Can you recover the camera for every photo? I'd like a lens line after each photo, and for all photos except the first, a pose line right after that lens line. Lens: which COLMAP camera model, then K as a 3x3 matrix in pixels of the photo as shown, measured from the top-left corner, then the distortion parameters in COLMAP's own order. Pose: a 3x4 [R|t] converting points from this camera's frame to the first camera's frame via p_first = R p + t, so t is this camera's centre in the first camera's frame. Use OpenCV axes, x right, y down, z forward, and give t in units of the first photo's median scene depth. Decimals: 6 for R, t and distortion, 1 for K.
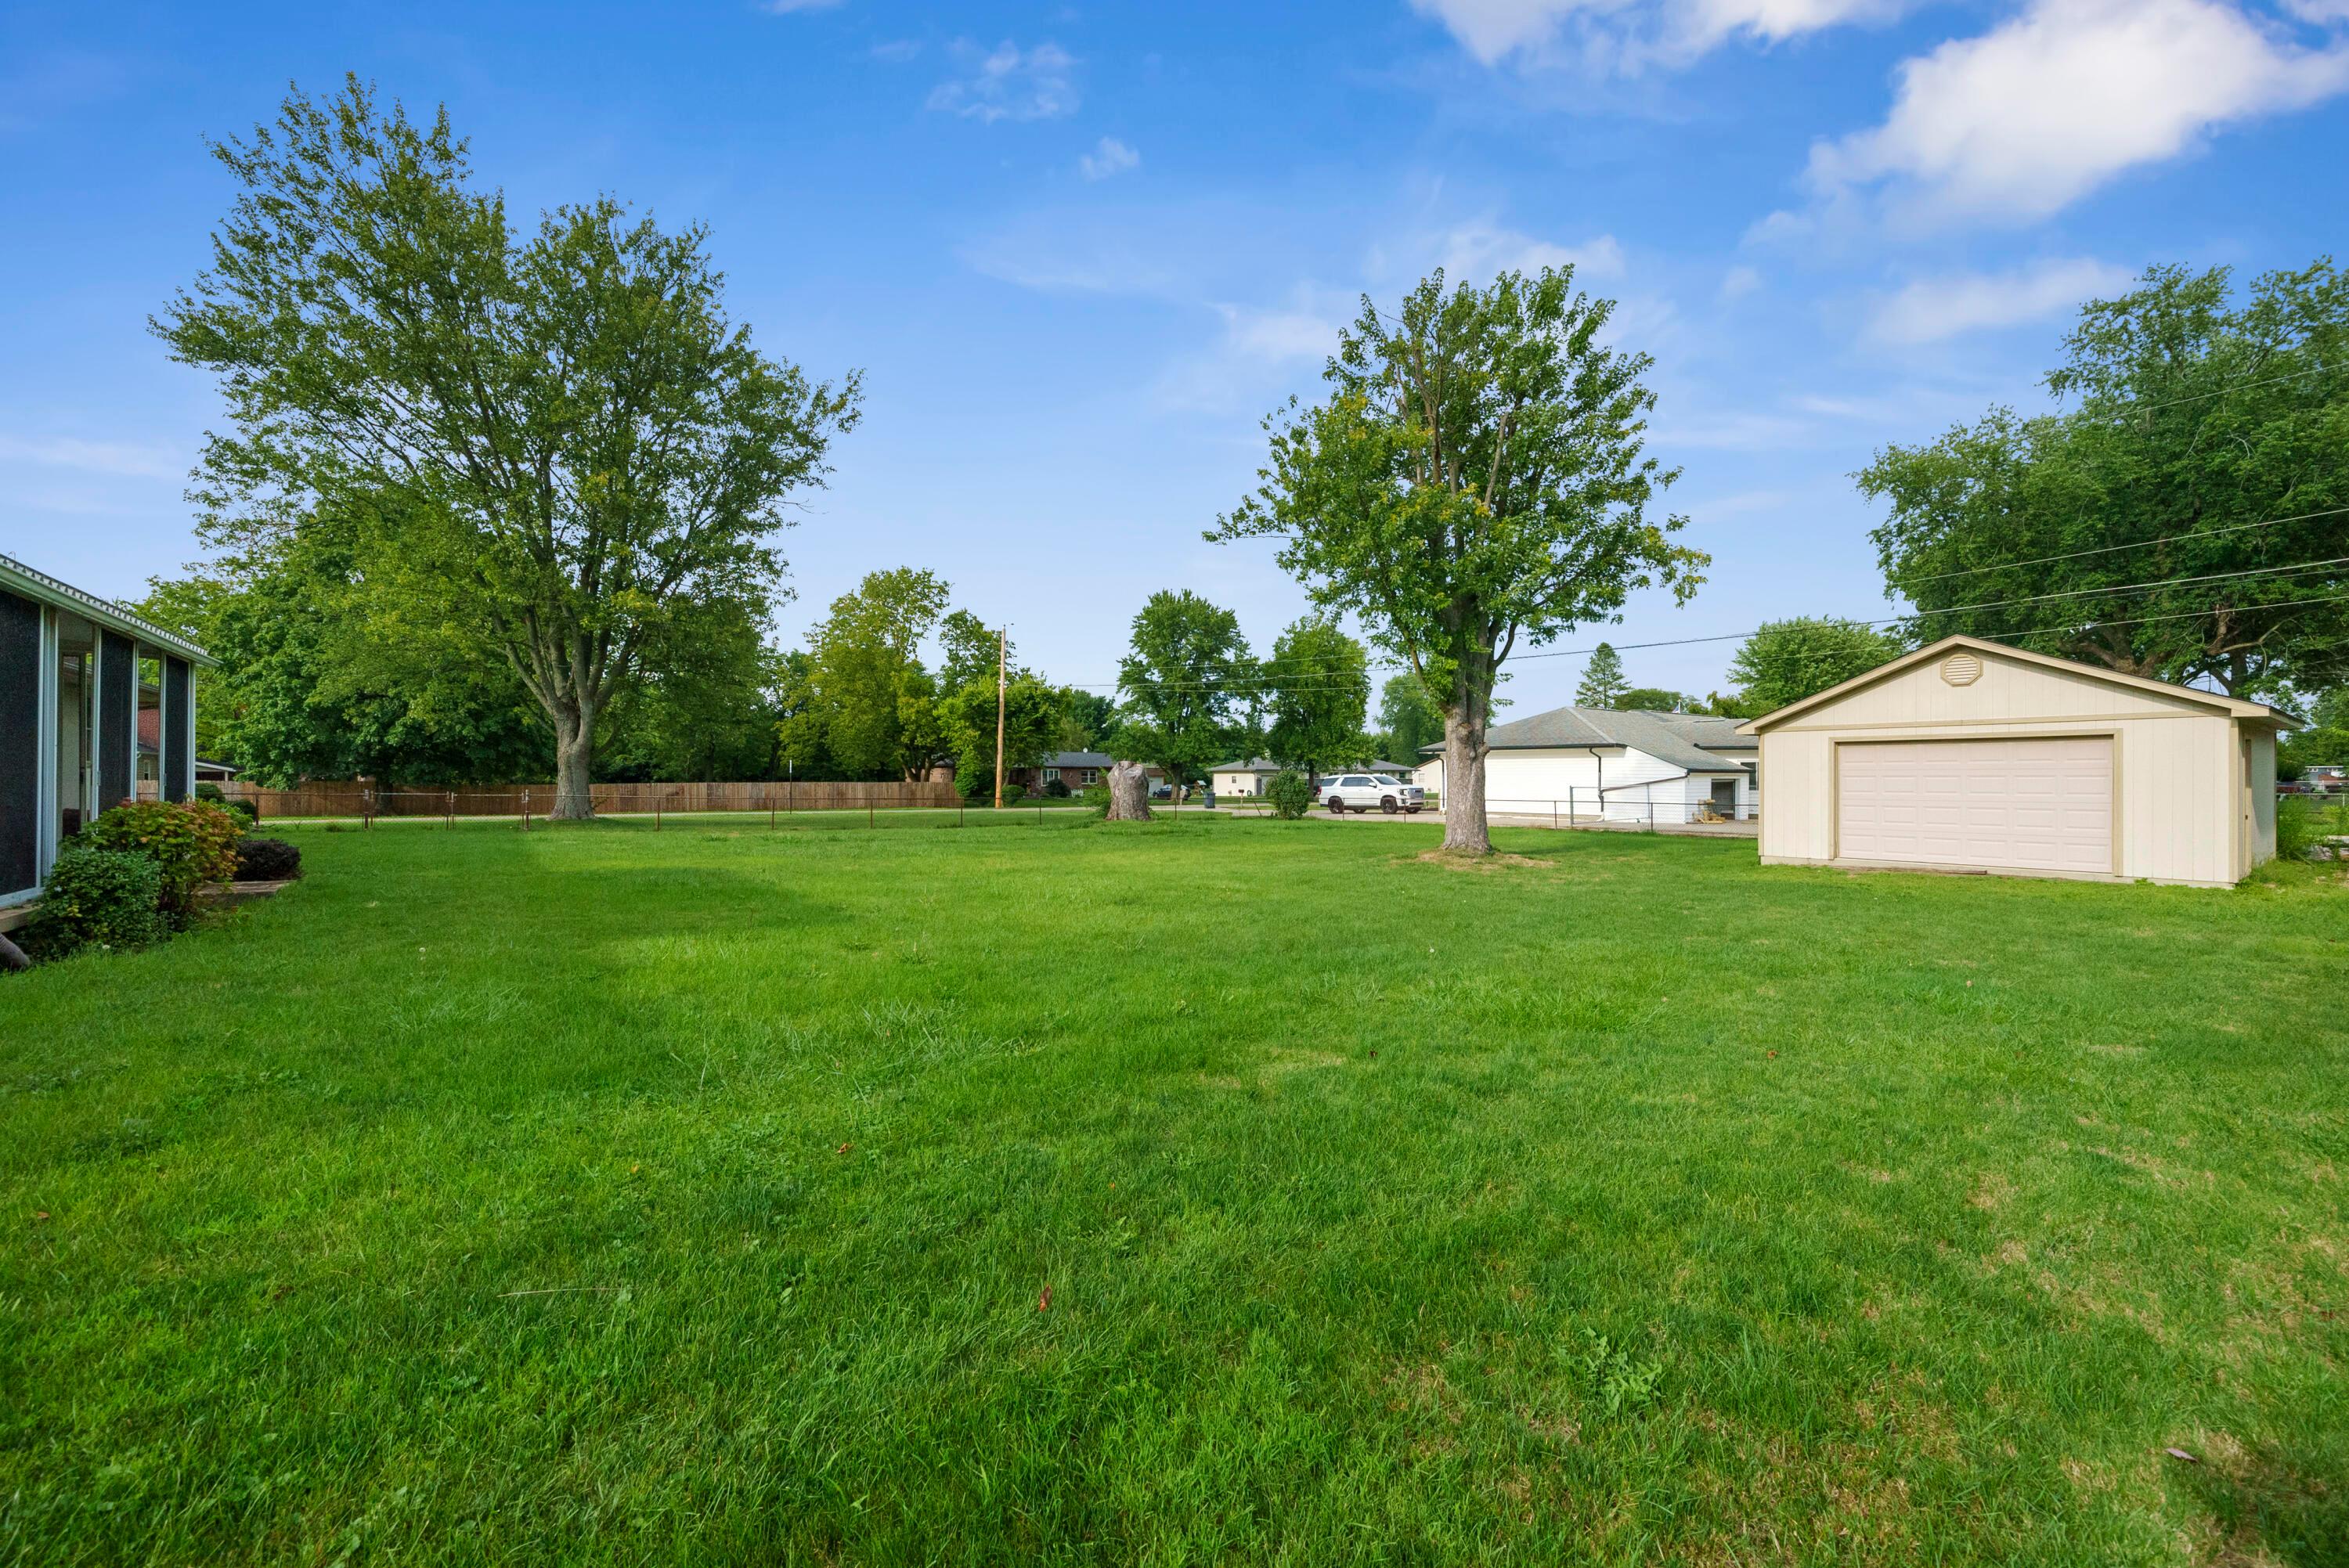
lens RADIAL K [[939.4, 0, 1174.5], [0, 939.4, 784.0], [0, 0, 1]] dist [-0.000135, 0.000366]
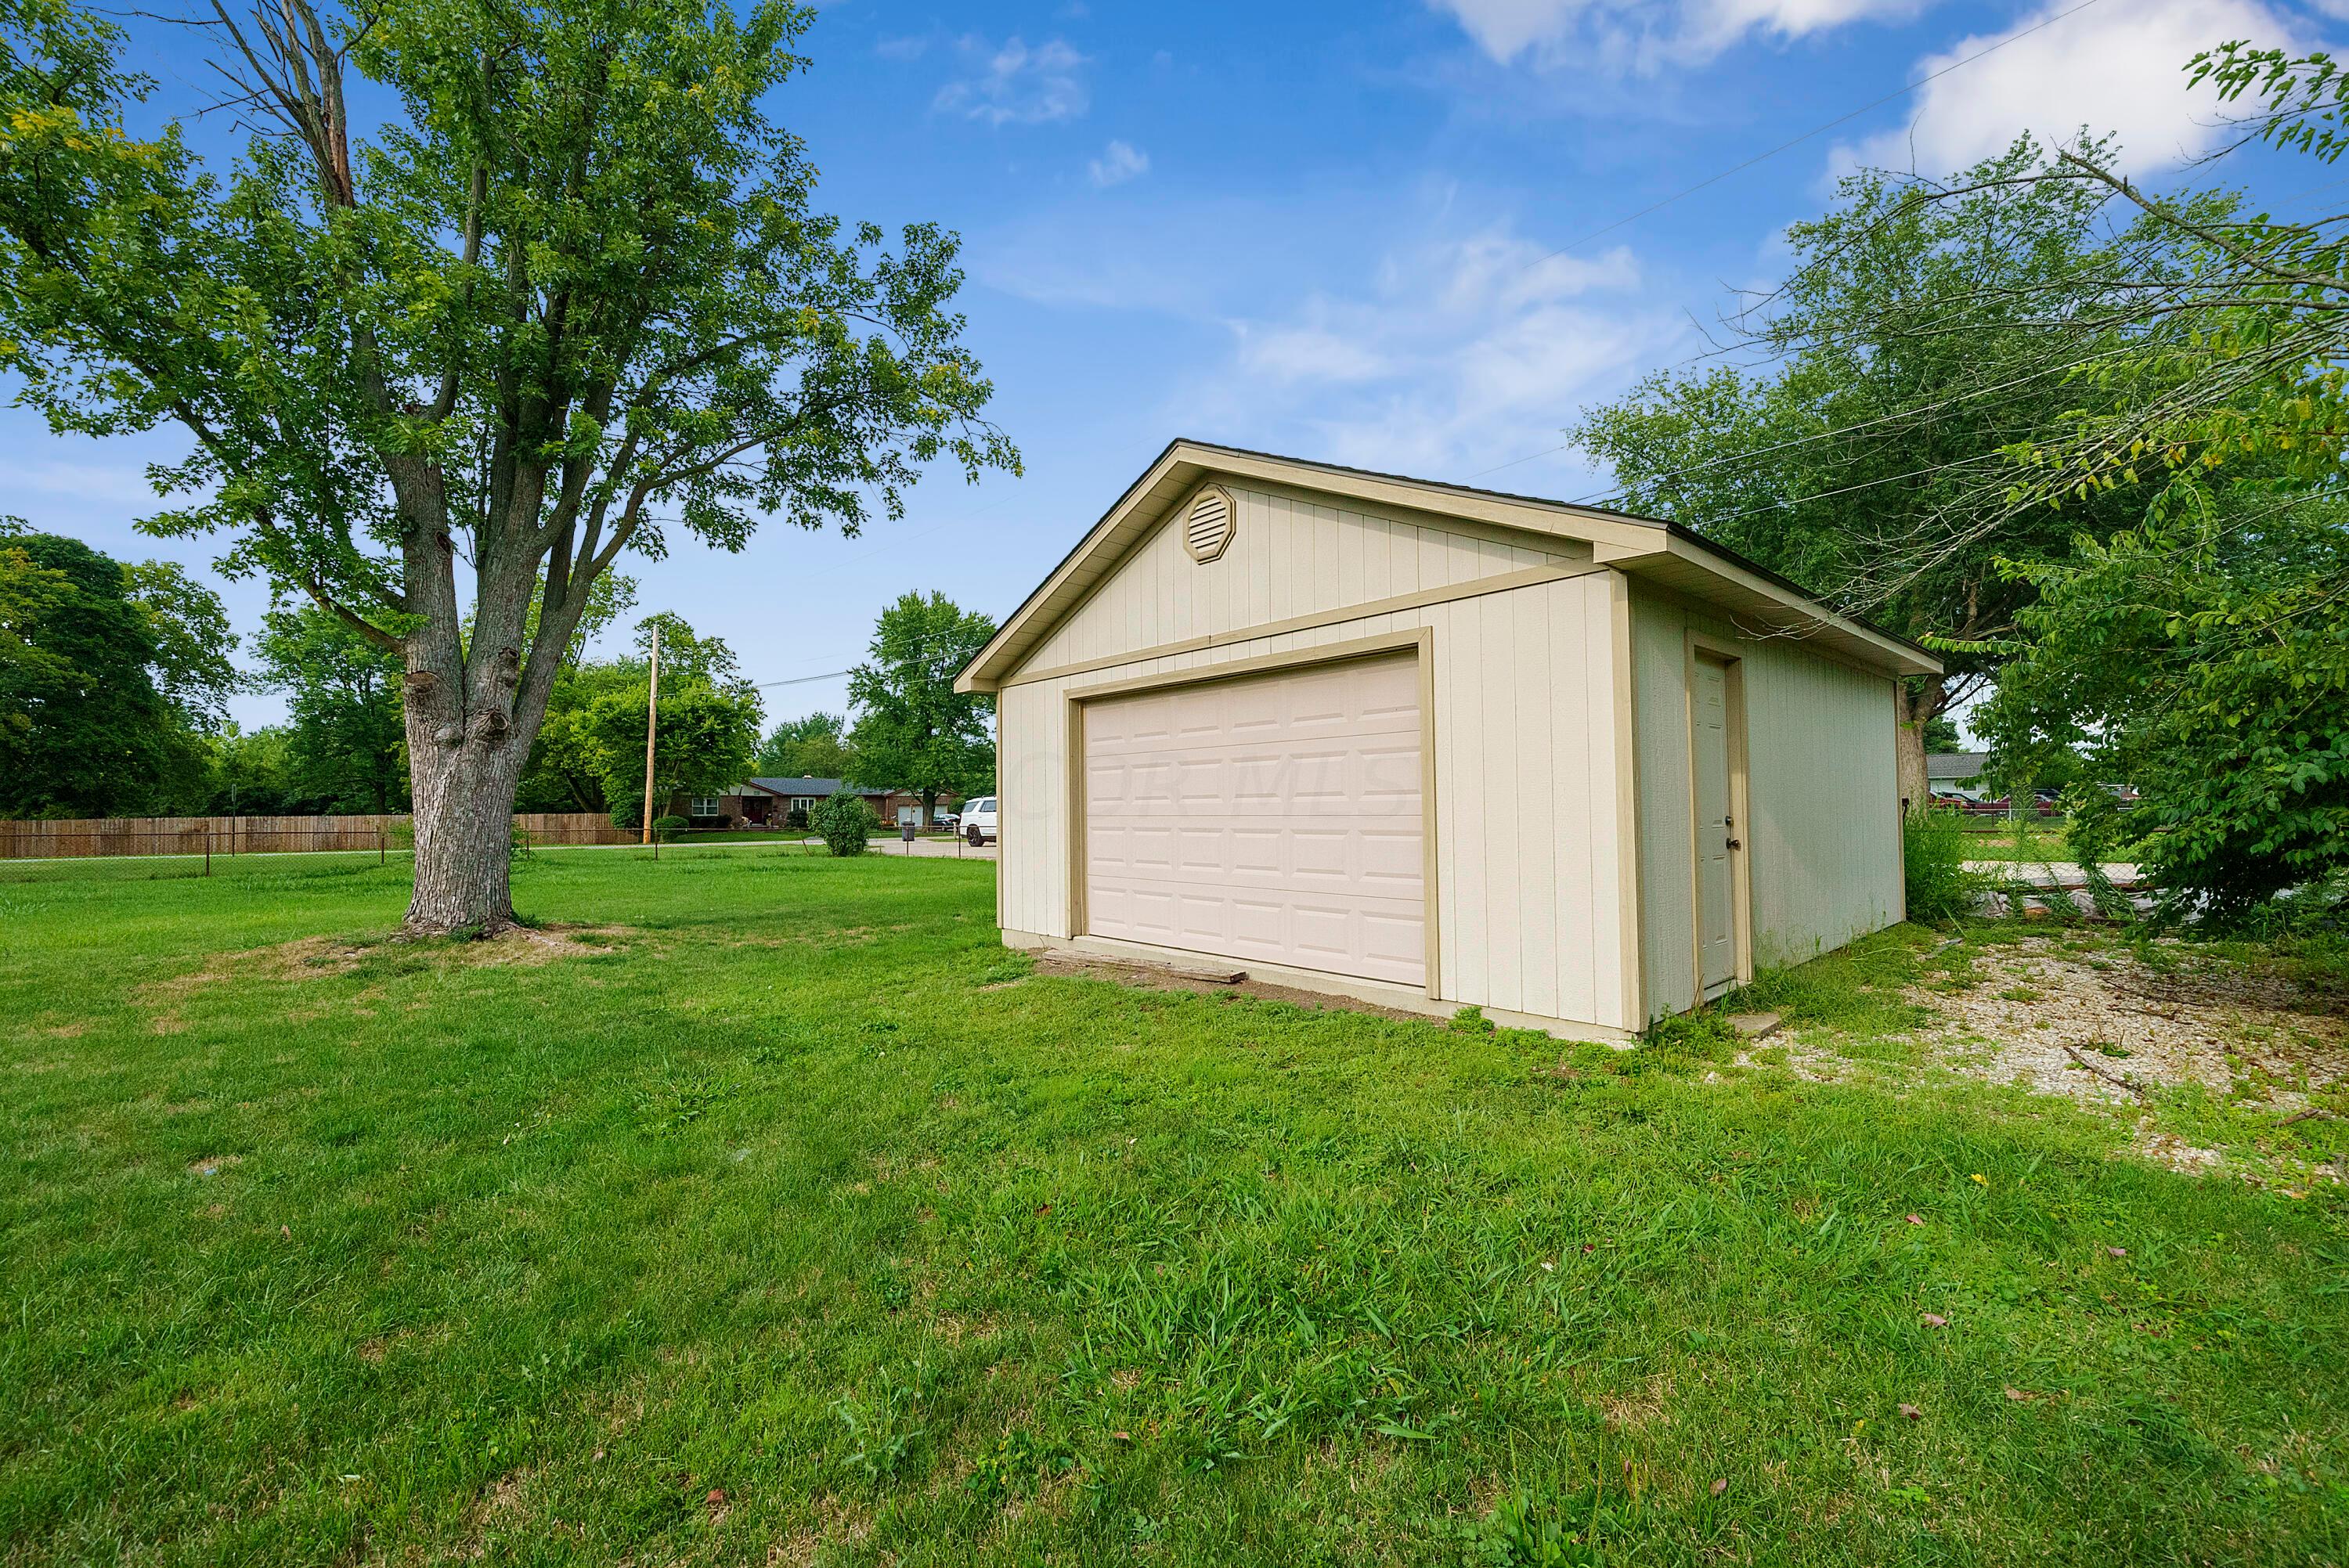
lens RADIAL K [[939.4, 0, 1174.5], [0, 939.4, 784.0], [0, 0, 1]] dist [-0.000135, 0.000366]
pose [[0.997761, 0.002616, 0.066826, 0.379453], [0.000161, 0.999138, -0.041513, 0.010311], [-0.066877, 0.041431, 0.996901, 0.265885]]
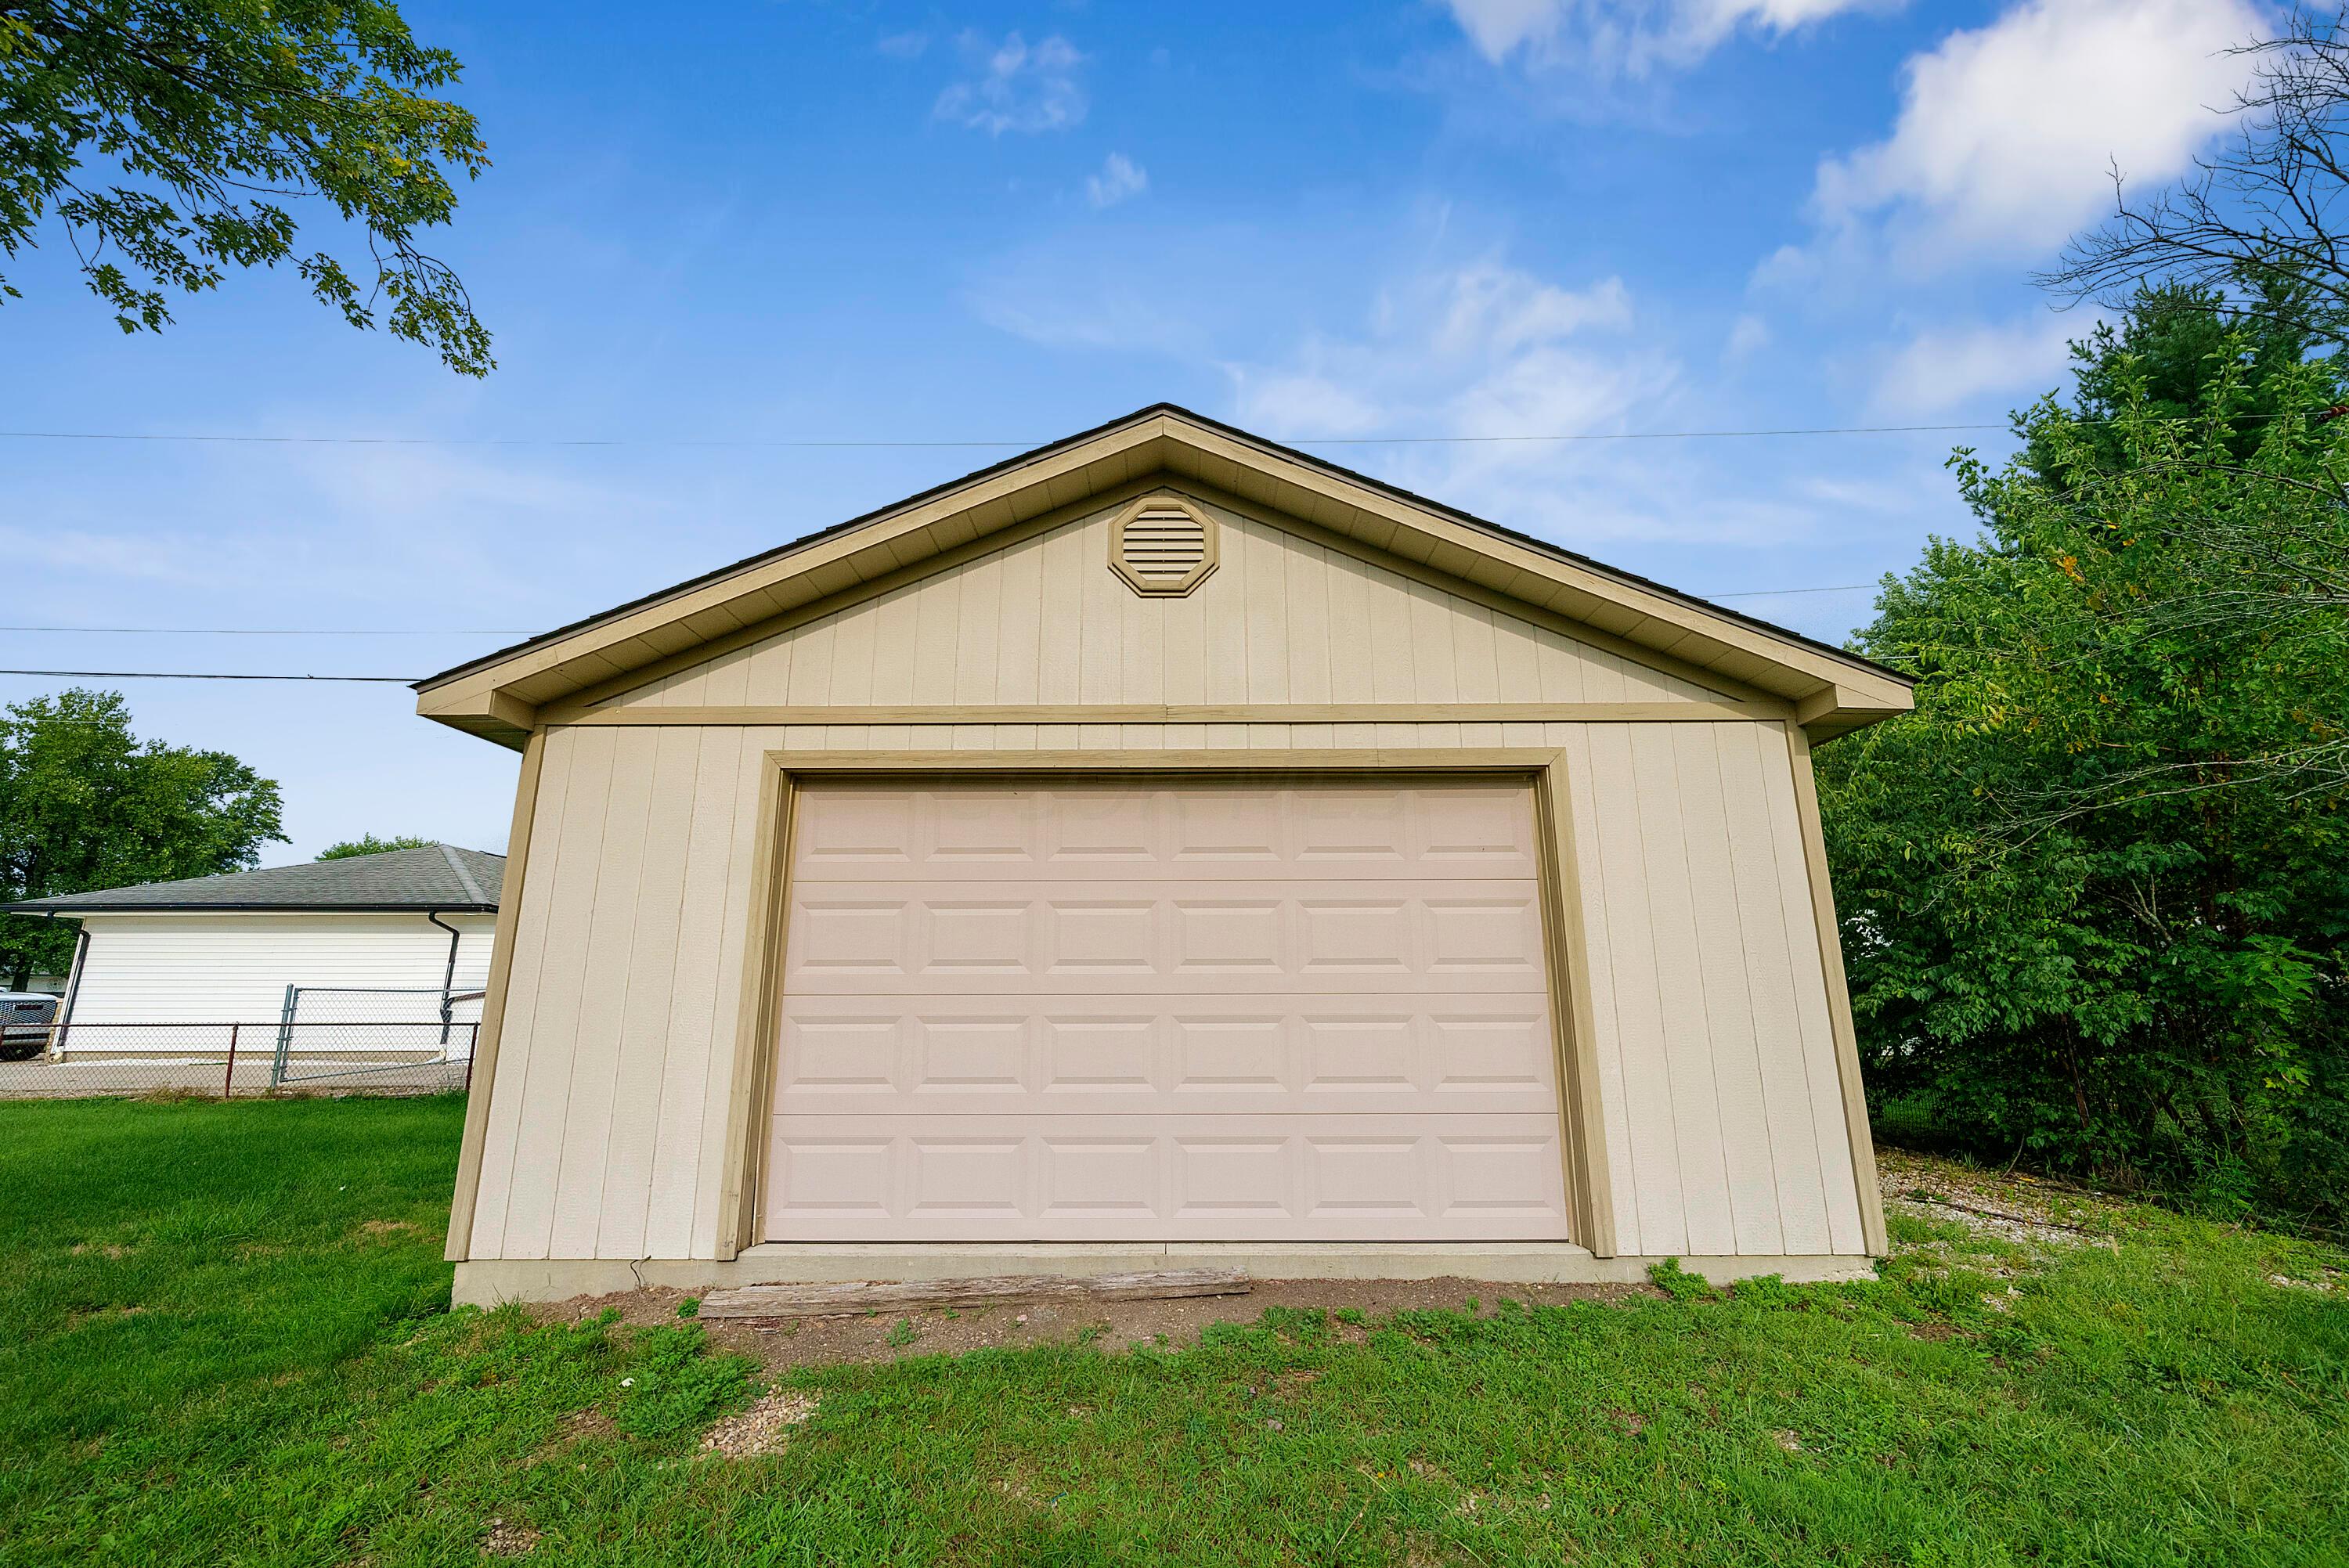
lens RADIAL K [[963.5, 0, 1165.7], [0, 963.5, 752.7], [0, 0, 1]] dist [-0.005437, -0.000196]
pose [[0.618744, 0.189478, 0.762400, 0.294658], [0.007790, 0.968950, -0.247134, 0.009213], [-0.785554, 0.158852, 0.598056, 0.395592]]
